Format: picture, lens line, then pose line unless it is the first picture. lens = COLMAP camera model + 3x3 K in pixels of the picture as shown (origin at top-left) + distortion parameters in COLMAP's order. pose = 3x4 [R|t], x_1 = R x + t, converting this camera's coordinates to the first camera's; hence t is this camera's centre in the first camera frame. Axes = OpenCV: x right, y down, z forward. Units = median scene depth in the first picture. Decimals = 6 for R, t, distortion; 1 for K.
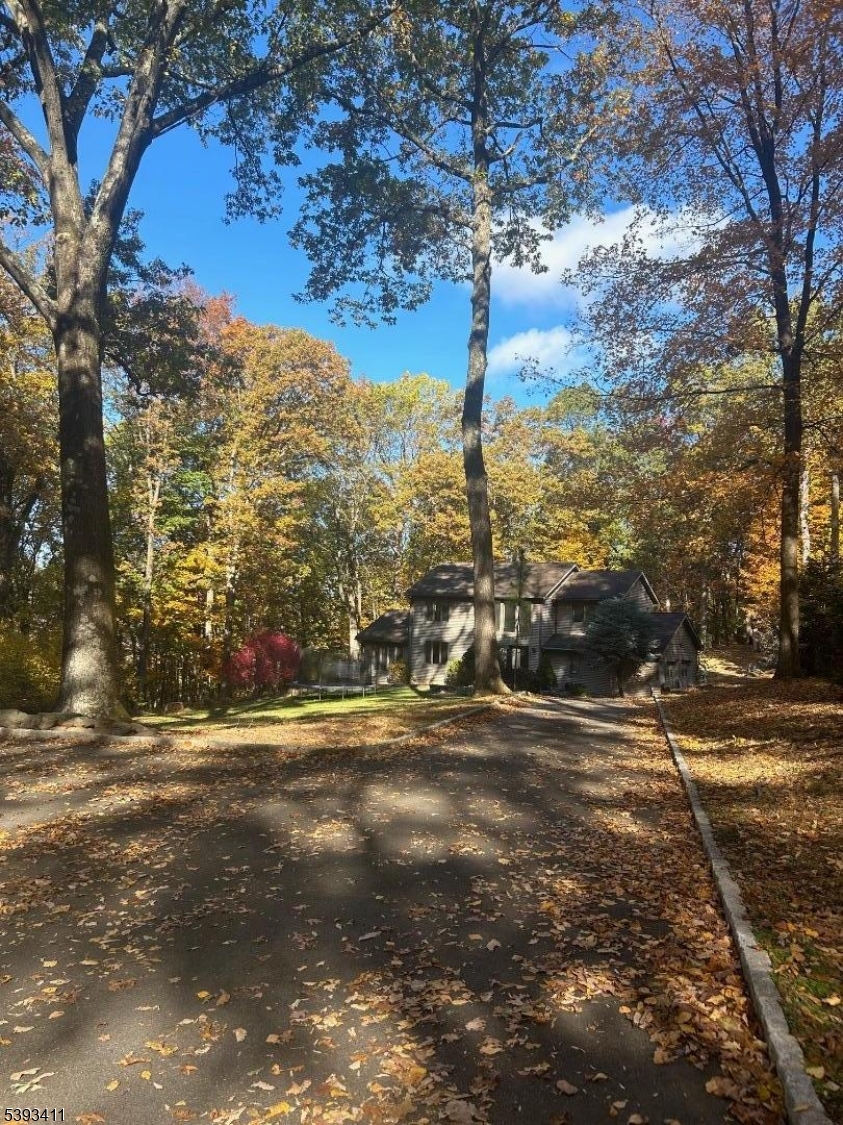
lens RADIAL K [[664.8, 0, 421.5], [0, 664.8, 562.5], [0, 0, 1]] dist [0.000595, 0.000150]
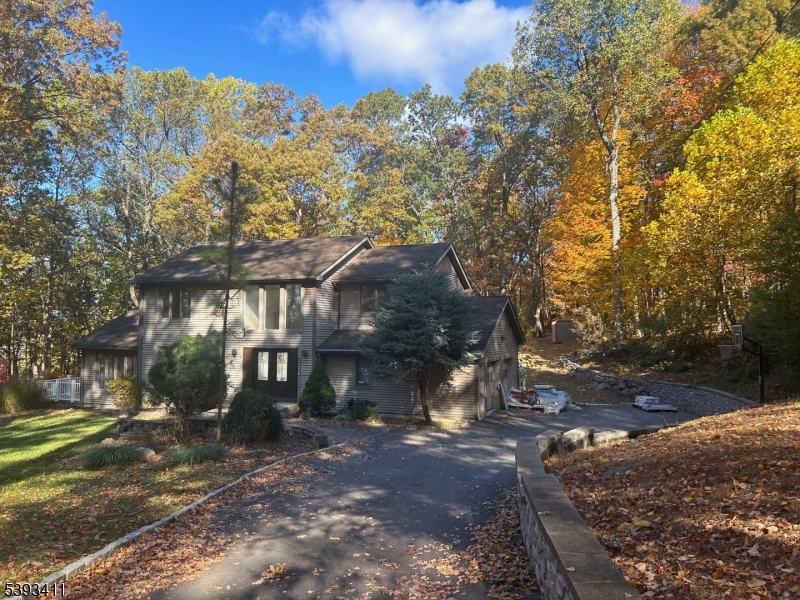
lens RADIAL K [[600.5, 0, 400.0], [0, 600.5, 300.0], [0, 0, 1]] dist [0.085738, -0.170274]
pose [[0.969762, -0.020584, 0.243182, 0.108748], [0.009225, 0.998817, 0.047754, 0.044609], [-0.243877, -0.044066, 0.968804, 0.356809]]
